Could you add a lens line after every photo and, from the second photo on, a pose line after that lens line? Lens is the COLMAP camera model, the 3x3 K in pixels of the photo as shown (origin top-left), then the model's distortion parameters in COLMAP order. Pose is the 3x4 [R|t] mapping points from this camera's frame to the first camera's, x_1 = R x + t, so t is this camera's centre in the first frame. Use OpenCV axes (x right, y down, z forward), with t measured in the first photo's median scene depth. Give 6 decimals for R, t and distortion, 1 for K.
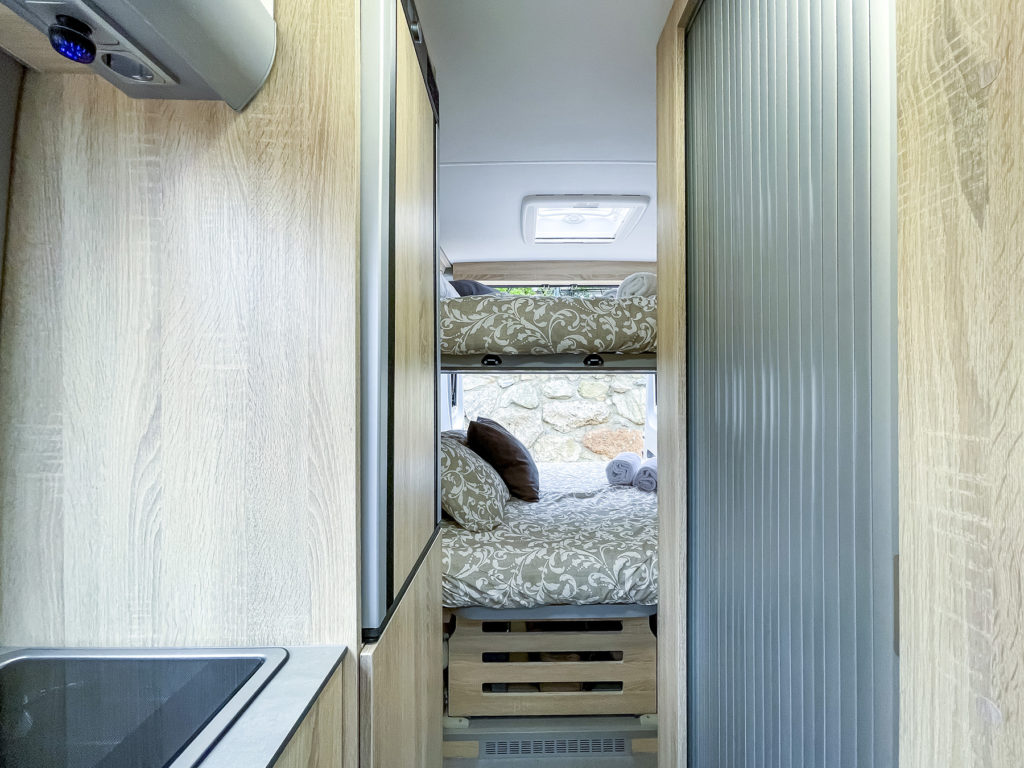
lens RADIAL K [[422.0, 0, 514.9], [0, 422.0, 381.6], [0, 0, 1]] dist [0.006616, -0.000299]
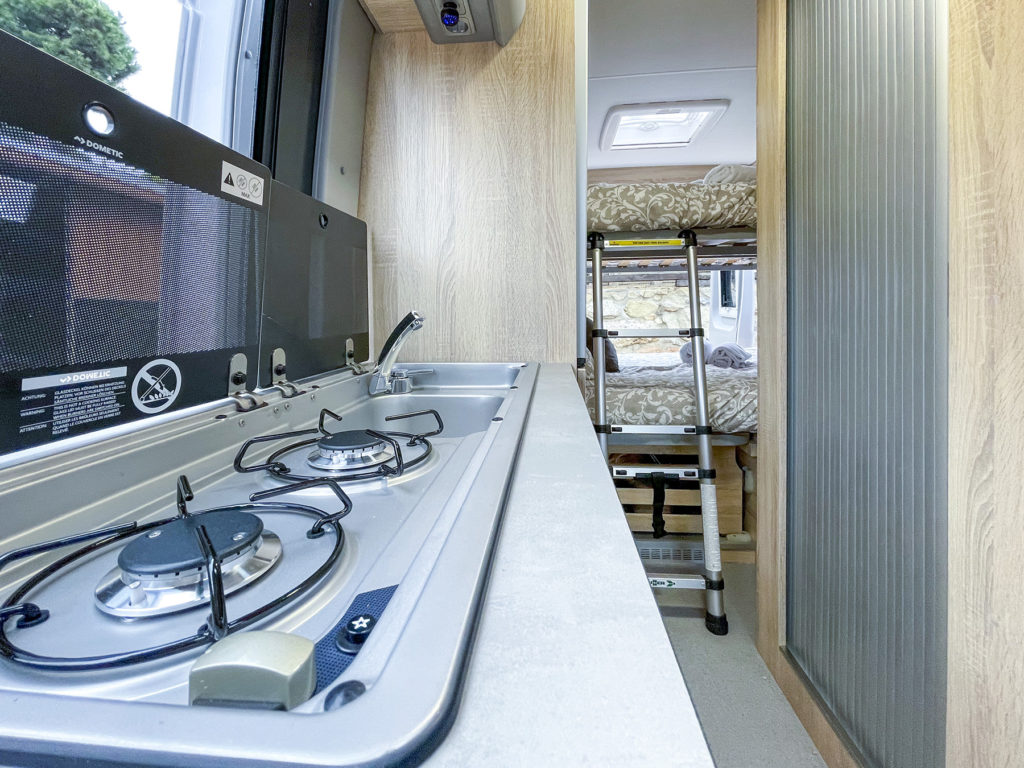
lens RADIAL K [[427.2, 0, 481.7], [0, 427.2, 299.1], [0, 0, 1]] dist [0.001085, 0.000003]
pose [[0.987973, 0.014369, -0.153954, -0.196538], [-0.017901, 0.999607, -0.021582, 0.167806], [0.153584, 0.024078, 0.987842, -0.276403]]
